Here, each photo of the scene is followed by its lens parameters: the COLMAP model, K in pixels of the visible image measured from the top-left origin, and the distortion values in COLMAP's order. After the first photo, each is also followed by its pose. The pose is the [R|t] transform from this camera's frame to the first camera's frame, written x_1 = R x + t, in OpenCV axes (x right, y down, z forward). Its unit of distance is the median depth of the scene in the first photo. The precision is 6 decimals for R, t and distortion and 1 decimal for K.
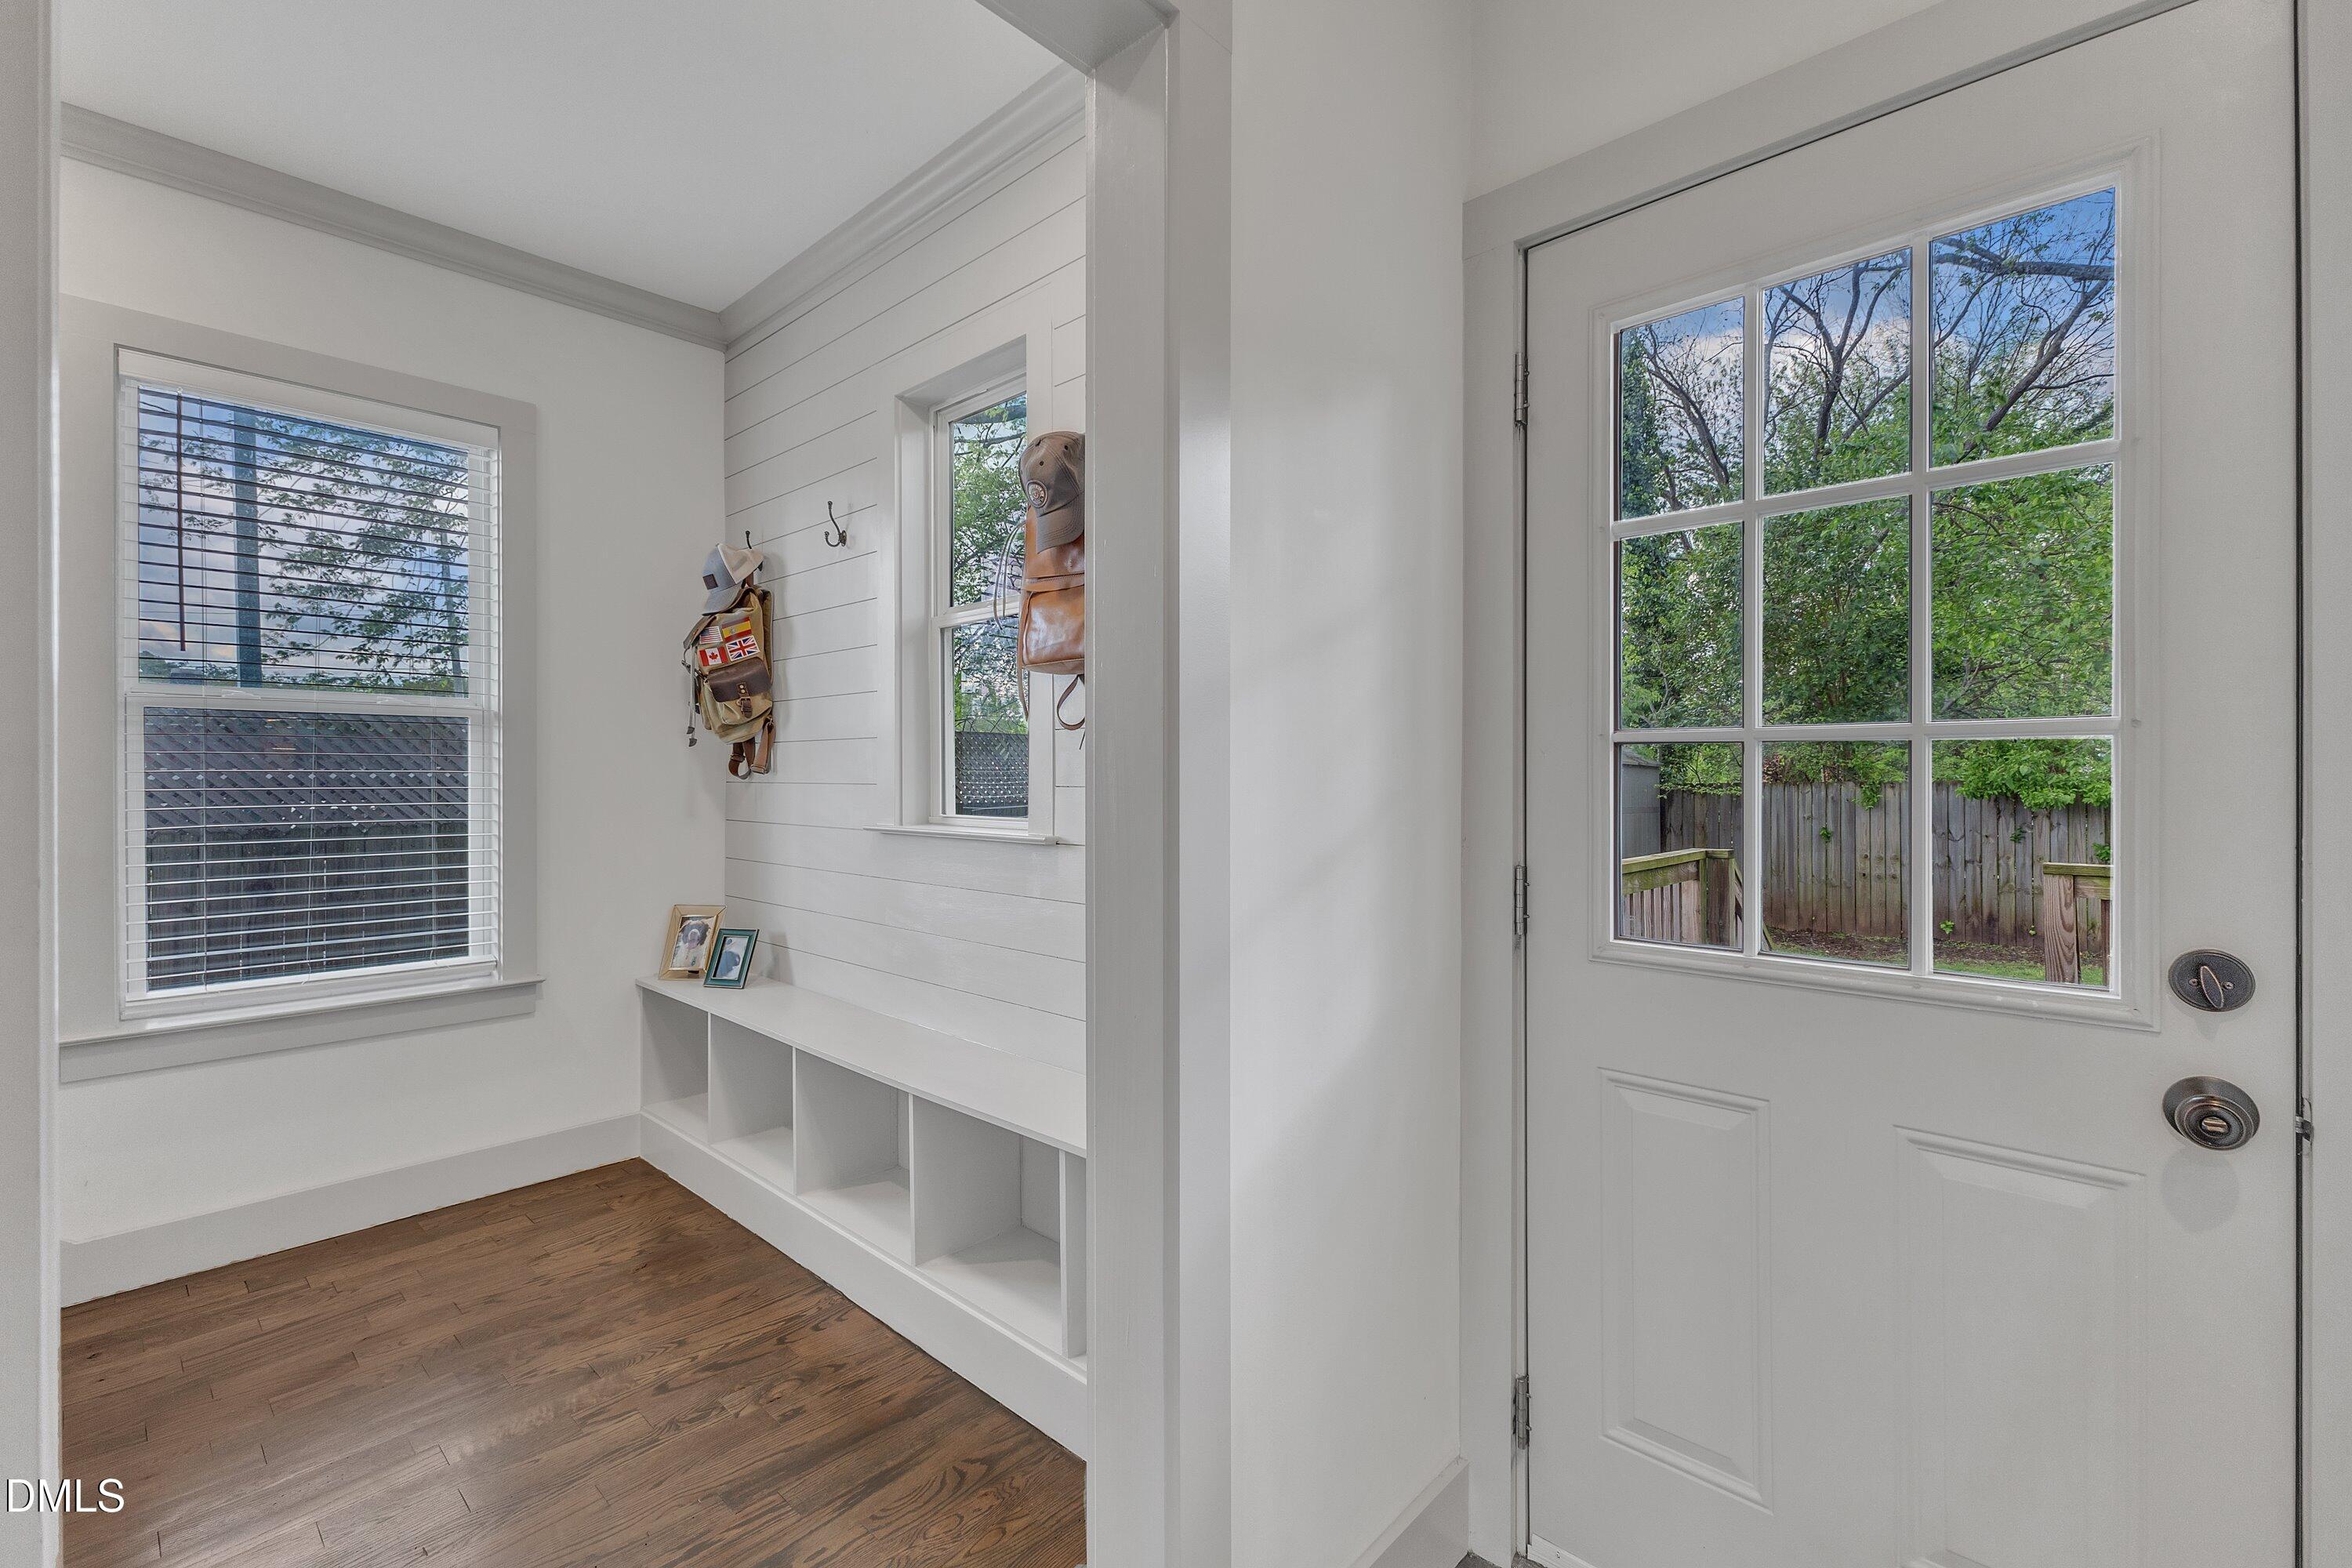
lens RADIAL K [[1035.3, 0, 1136.8], [0, 1035.3, 767.5], [0, 0, 1]] dist [0.003792, 0.000814]
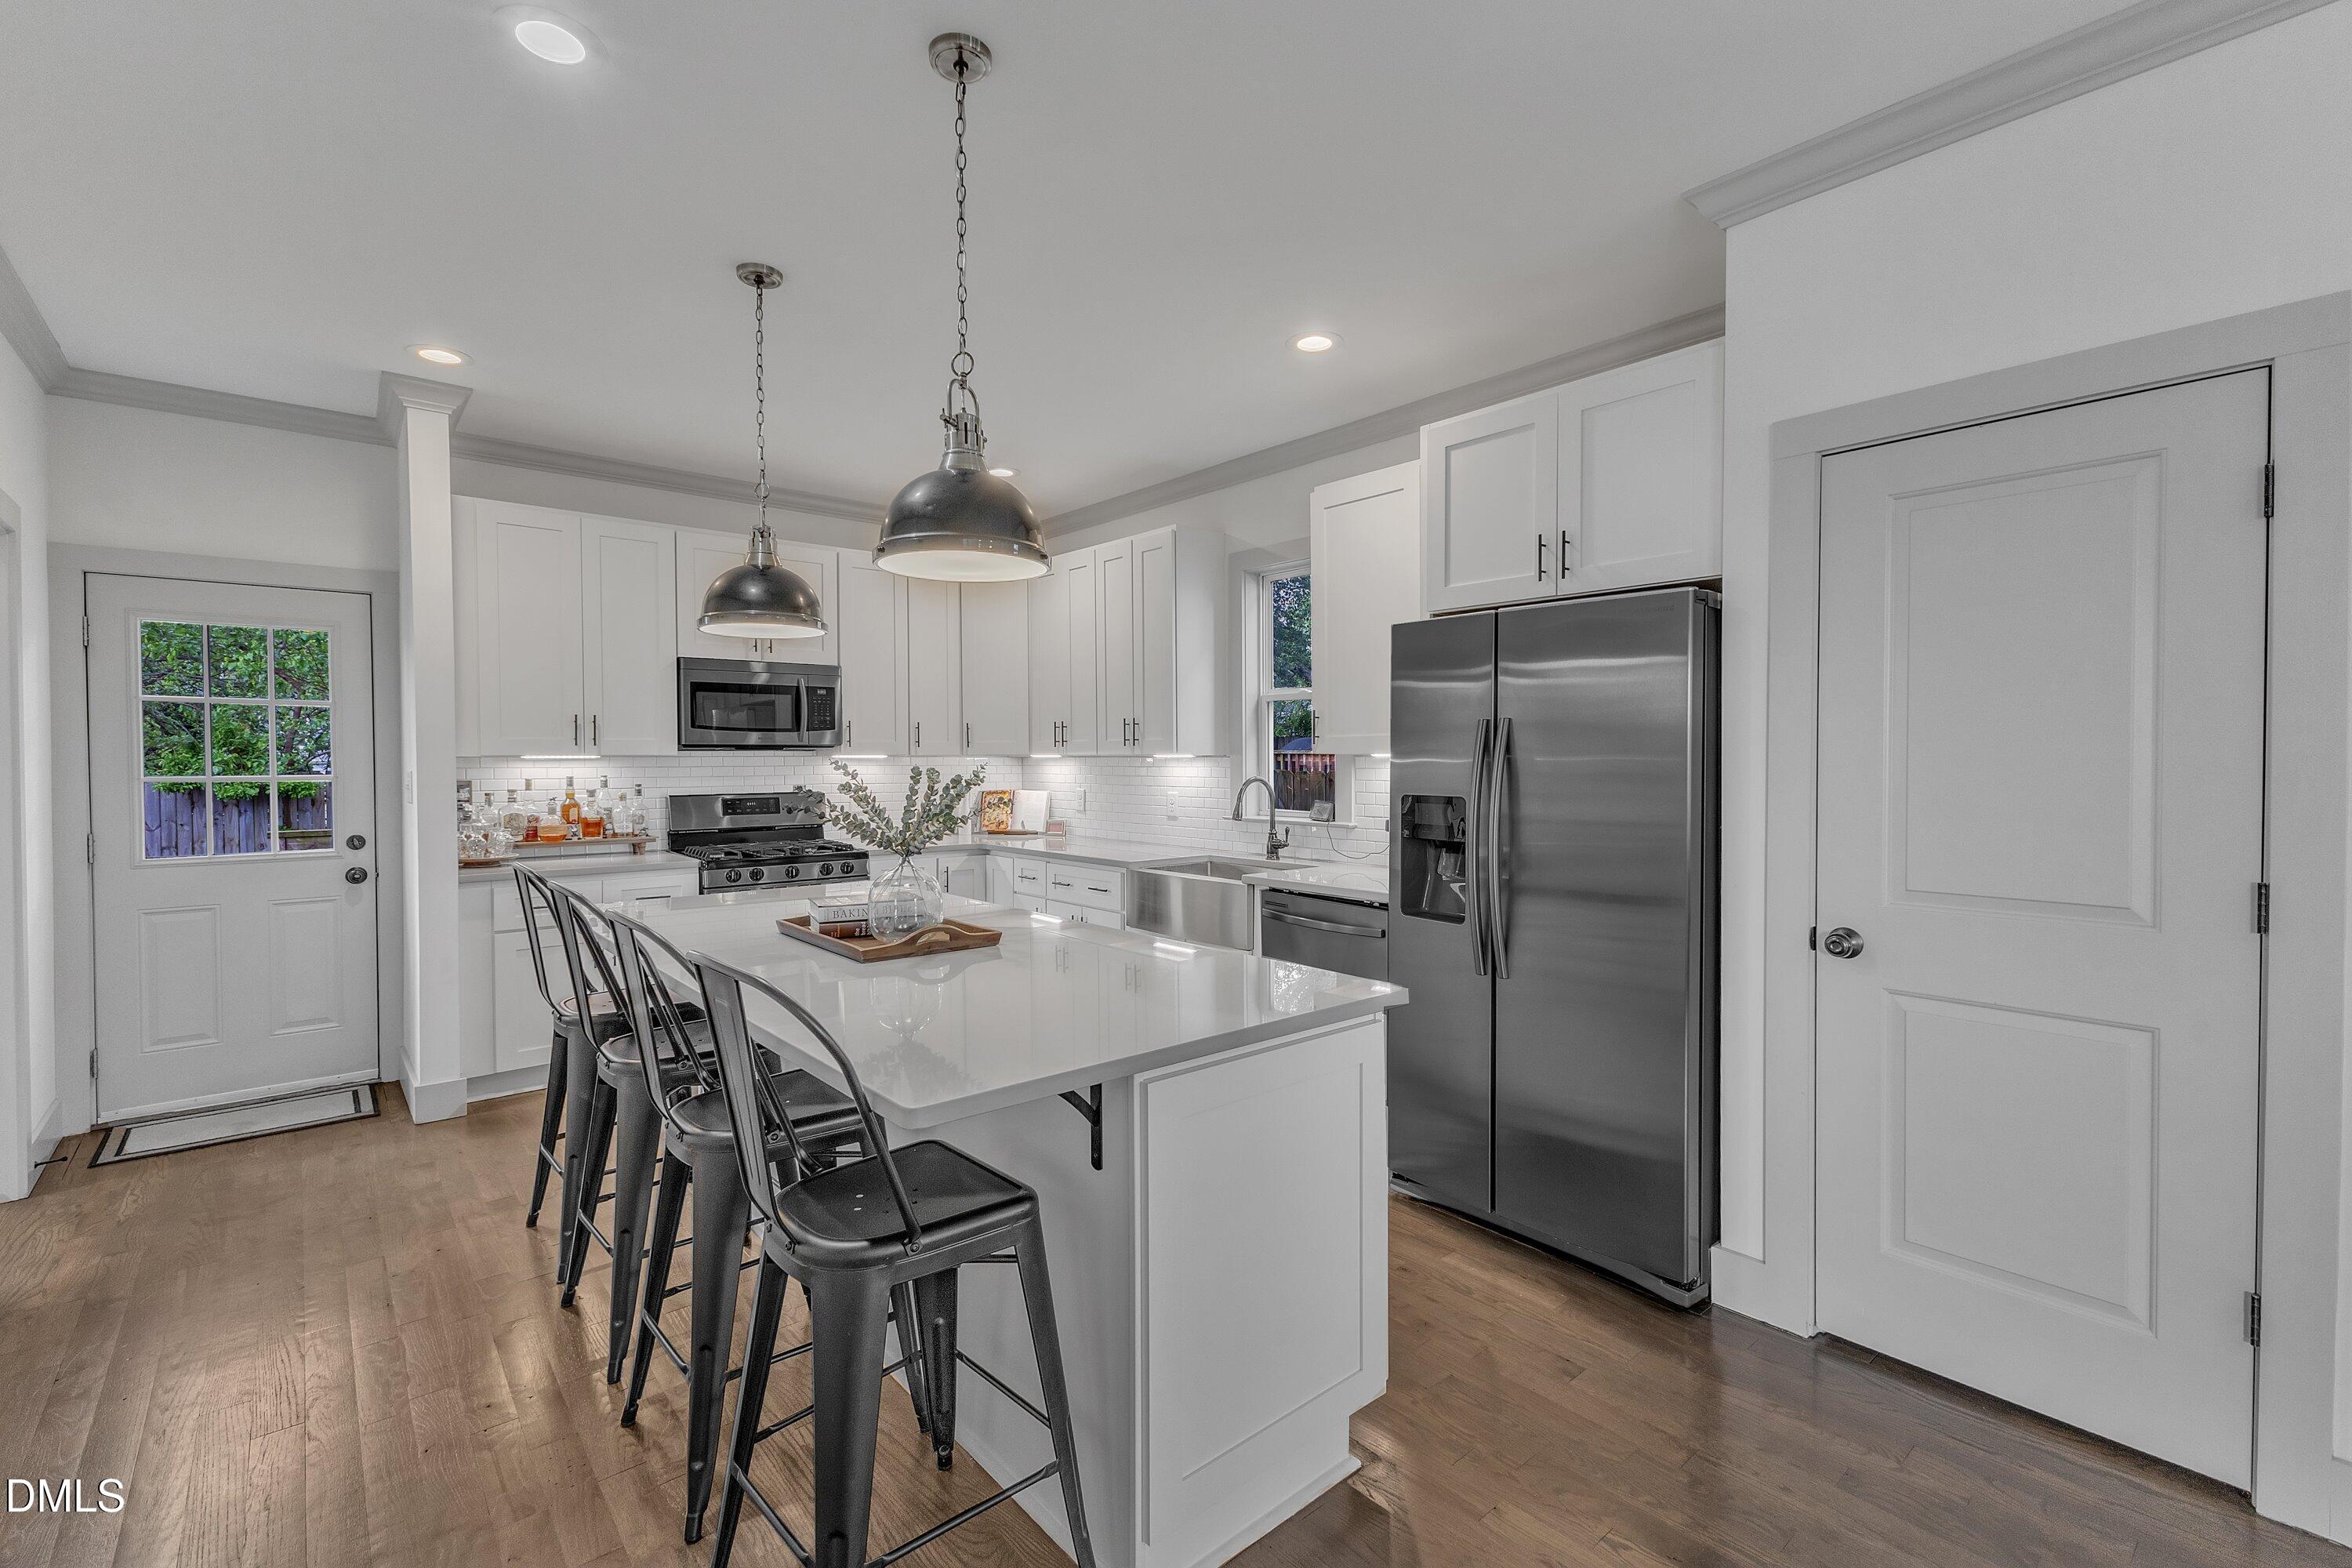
lens RADIAL K [[1035.3, 0, 1169.8], [0, 1035.3, 777.0], [0, 0, 1]] dist [0.003792, 0.000814]
pose [[0.094532, -0.019626, 0.995328, -2.002445], [0.000599, 0.999807, 0.019658, -0.090890], [-0.995522, -0.001262, 0.094526, -1.889080]]
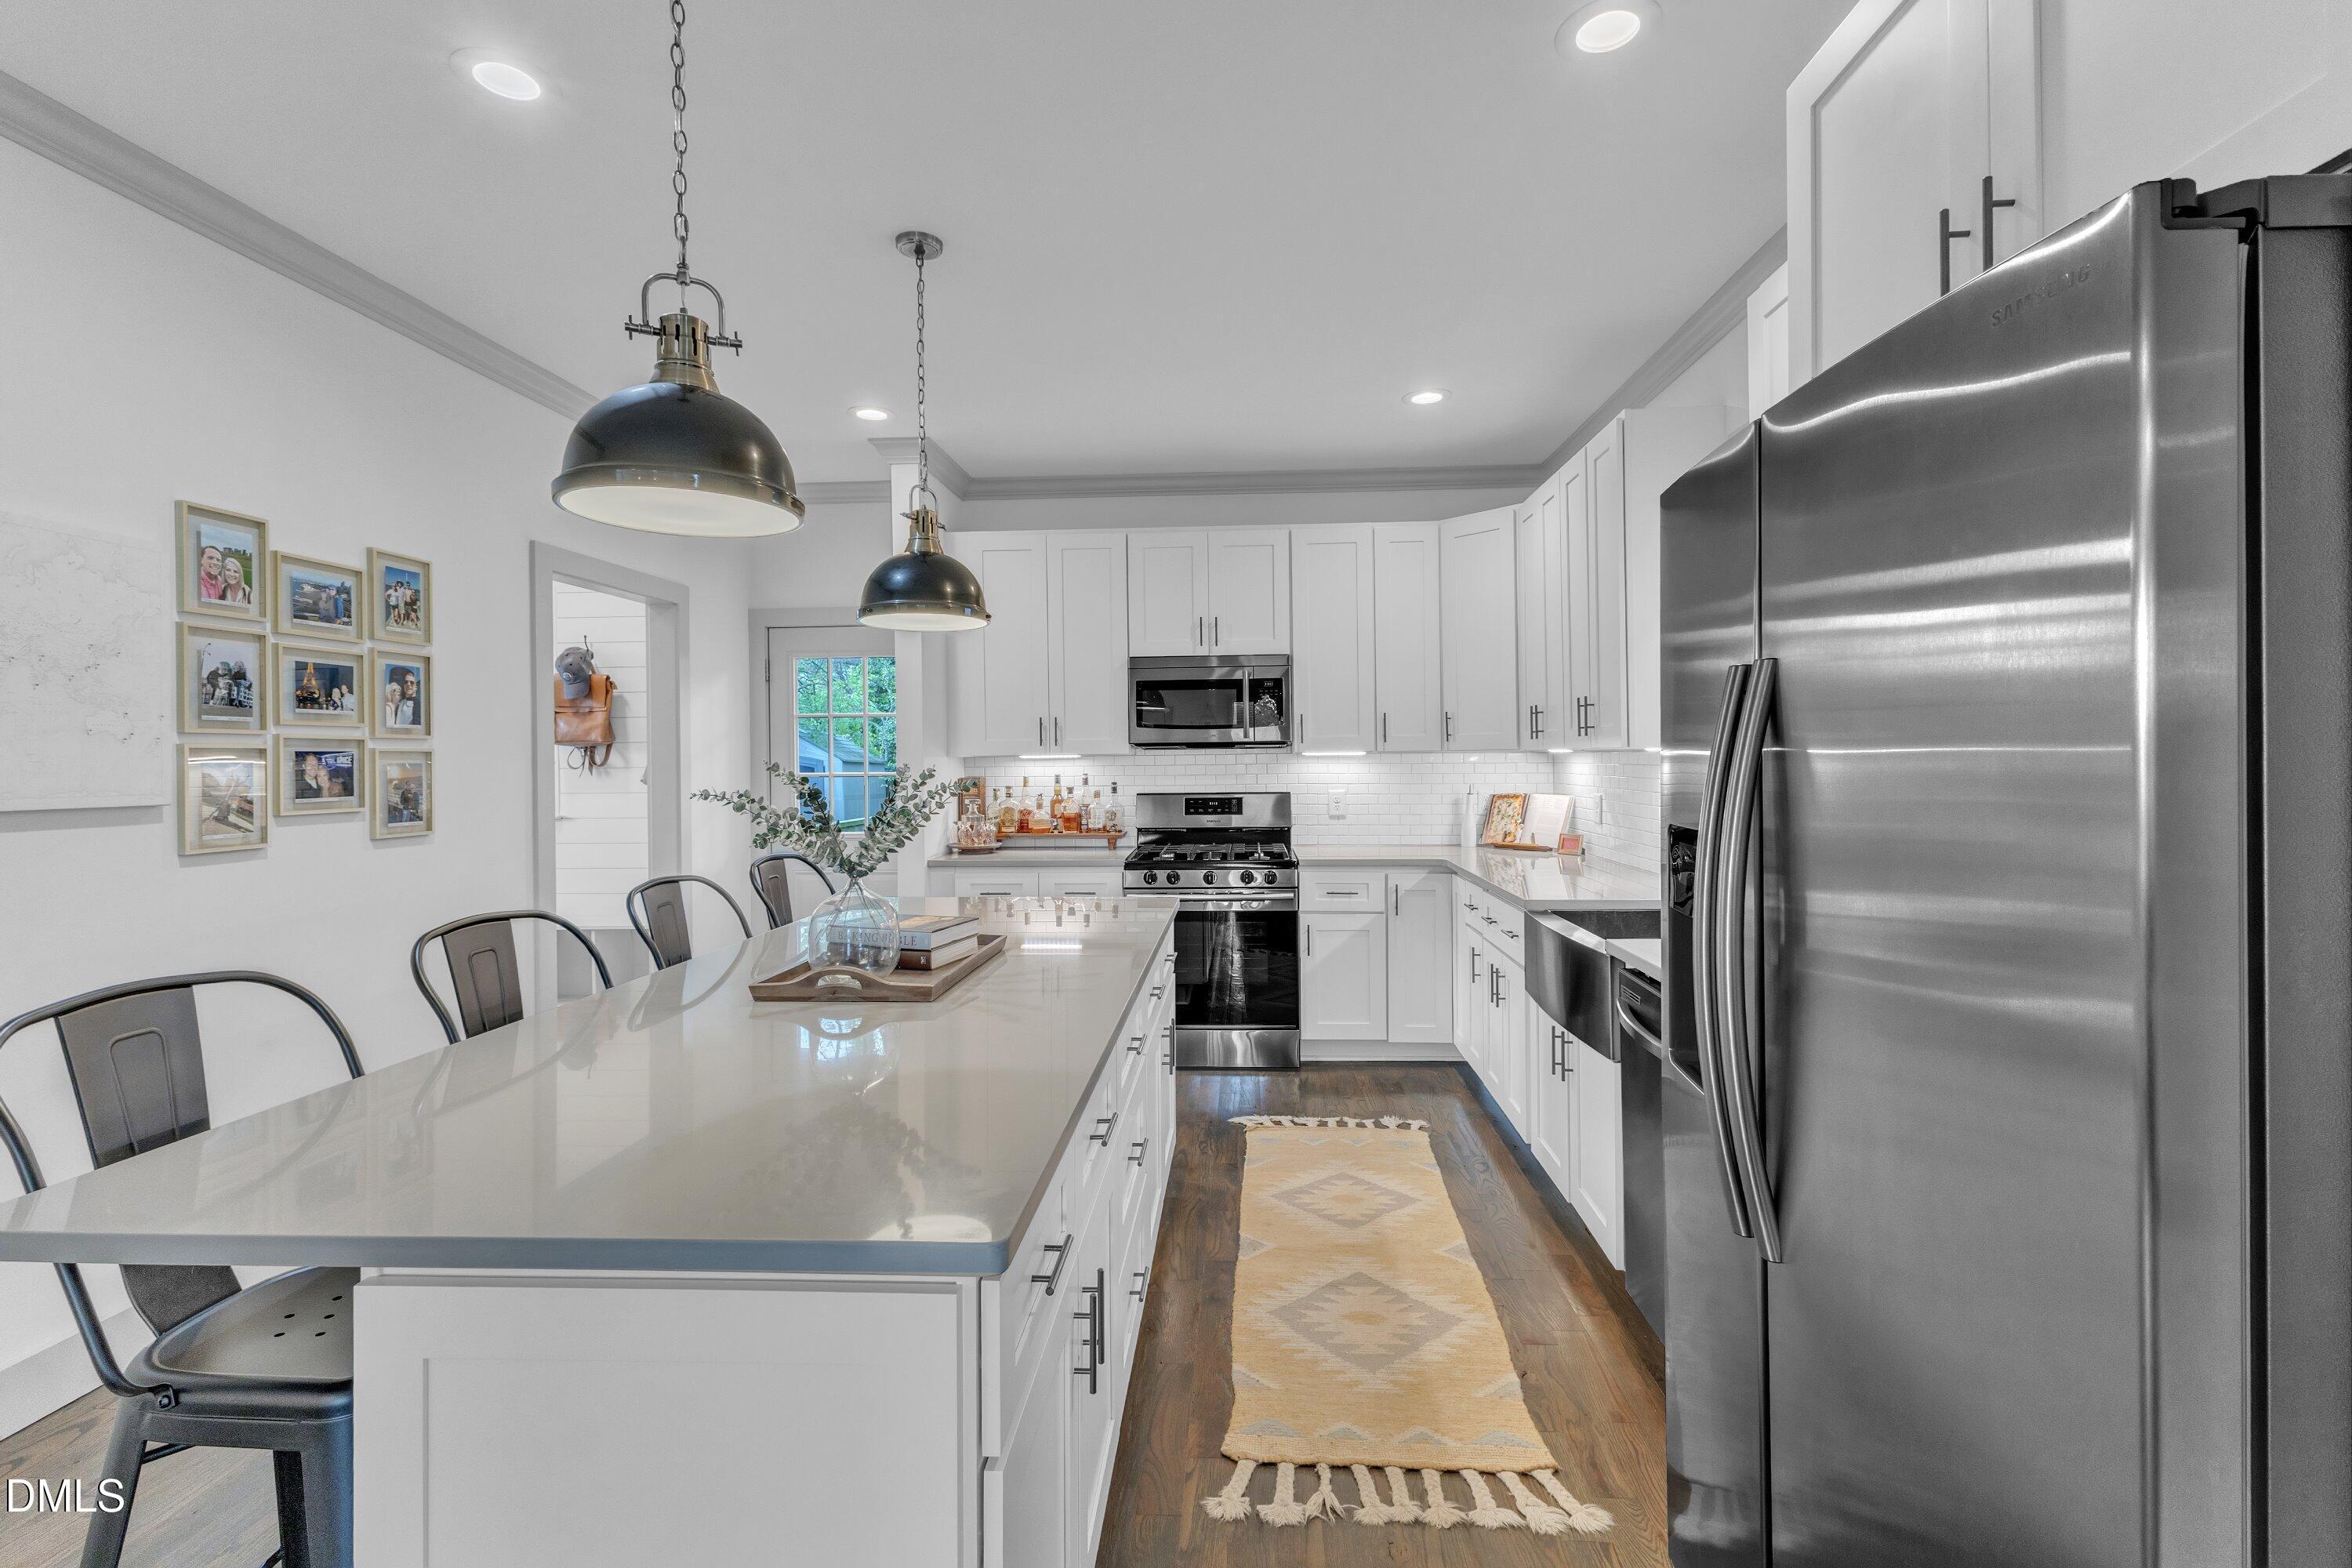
lens RADIAL K [[1035.3, 0, 1188.3], [0, 1035.3, 764.5], [0, 0, 1]] dist [0.003792, 0.000814]
pose [[0.756382, -0.012782, 0.654006, -0.880839], [0.009946, 0.999918, 0.008040, -0.087134], [-0.654055, 0.000424, 0.756447, -2.689067]]
